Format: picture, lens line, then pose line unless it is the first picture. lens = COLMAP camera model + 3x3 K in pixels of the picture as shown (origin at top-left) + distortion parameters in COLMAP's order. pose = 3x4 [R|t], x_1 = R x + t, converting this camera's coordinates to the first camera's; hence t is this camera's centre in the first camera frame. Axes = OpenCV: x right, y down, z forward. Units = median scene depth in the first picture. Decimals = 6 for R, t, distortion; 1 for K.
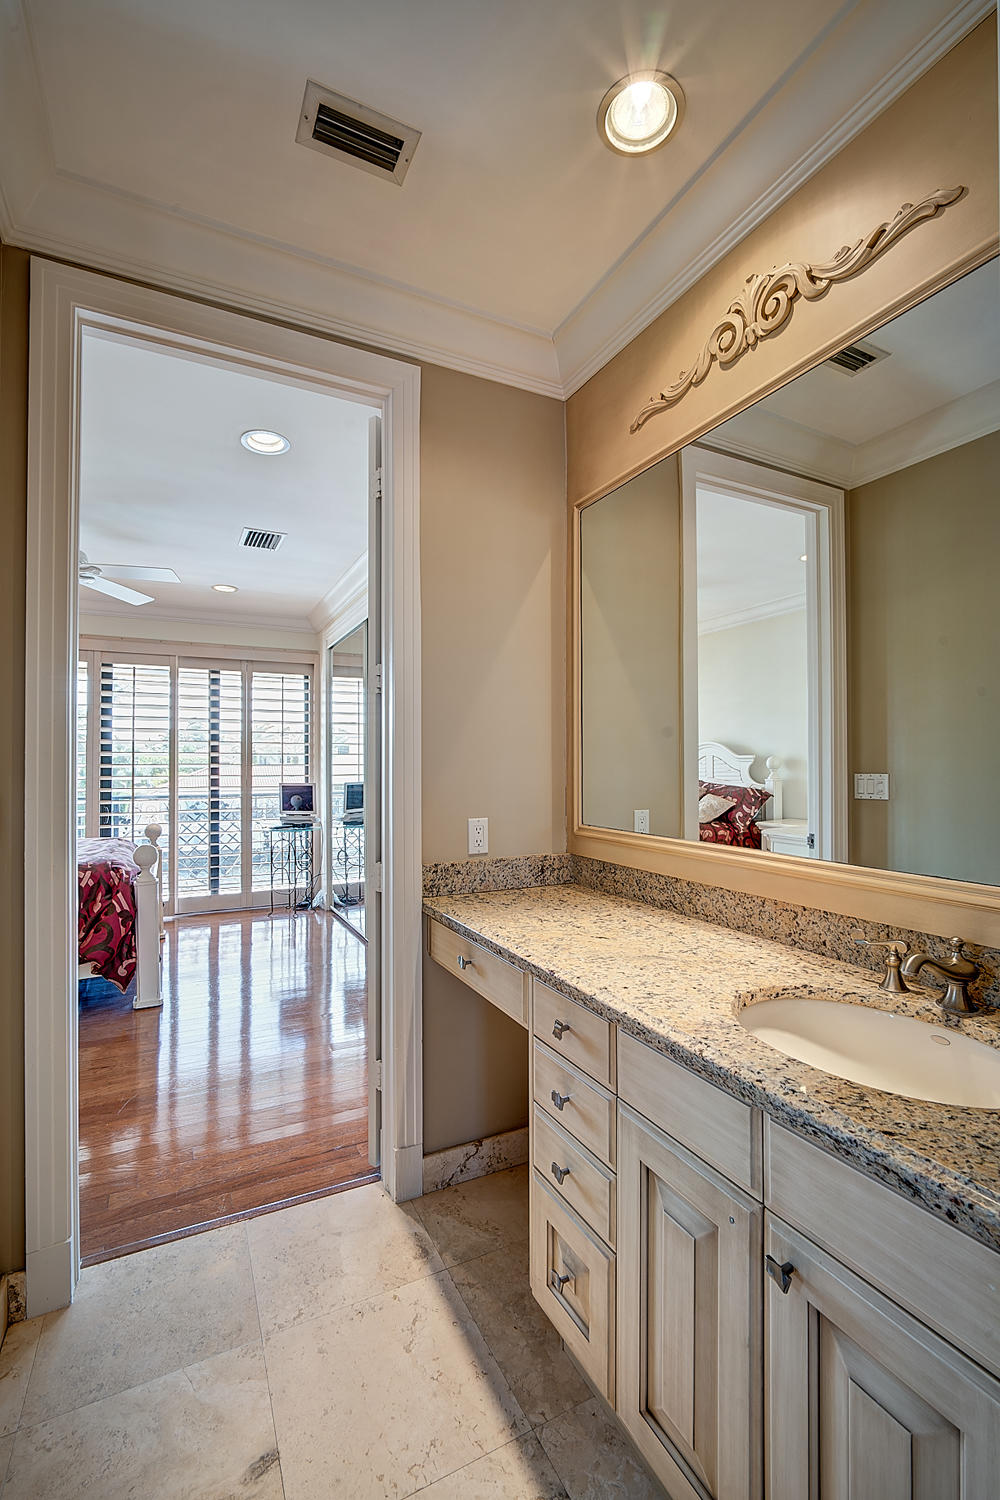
lens RADIAL K [[648.4, 0, 499.6], [0, 648.4, 754.7], [0, 0, 1]] dist [-0.016418, 0.004827]
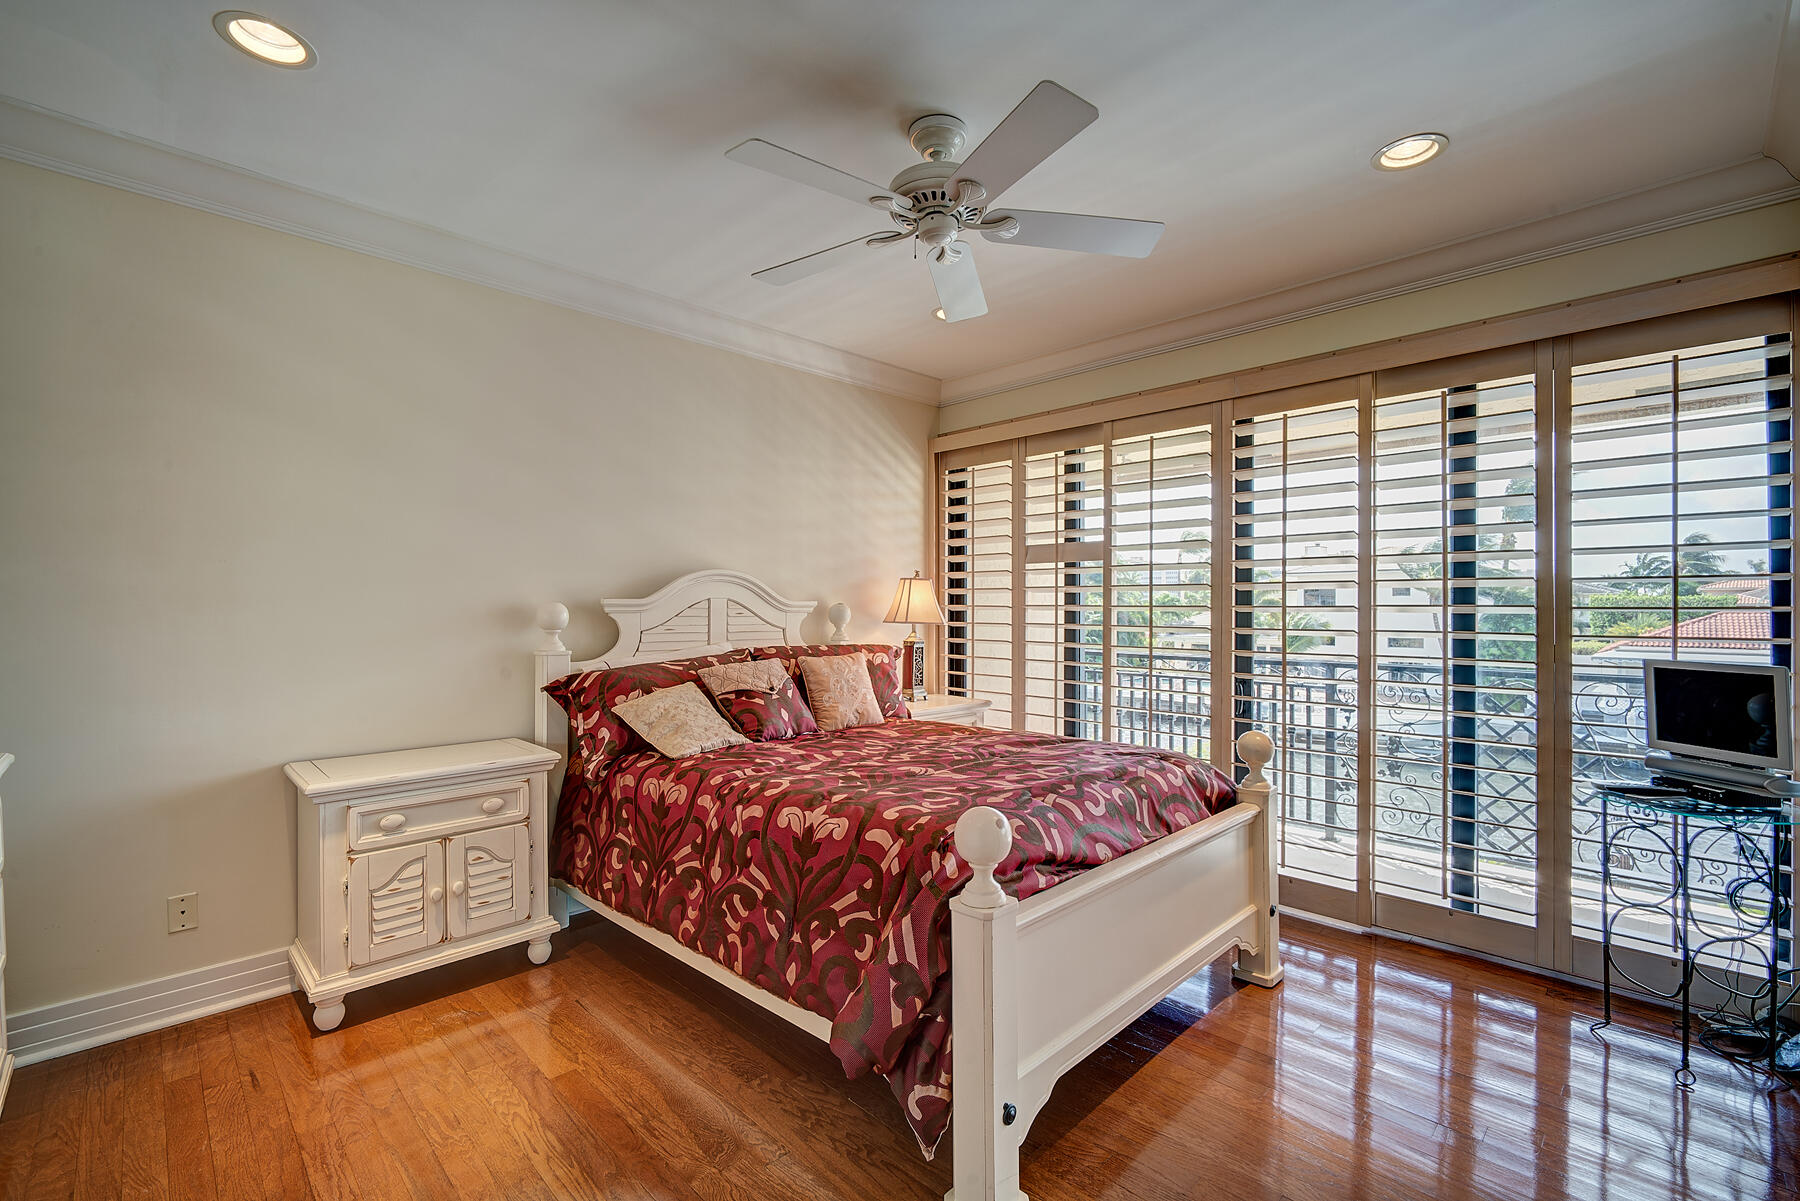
lens RADIAL K [[778.1, 0, 899.9], [0, 778.1, 603.5], [0, 0, 1]] dist [-0.016418, 0.004827]
pose [[0.303853, 0.000304, -0.952719, -0.070243], [0.010275, 0.999941, 0.003596, 0.007883], [0.952663, -0.010882, 0.303832, 0.500779]]
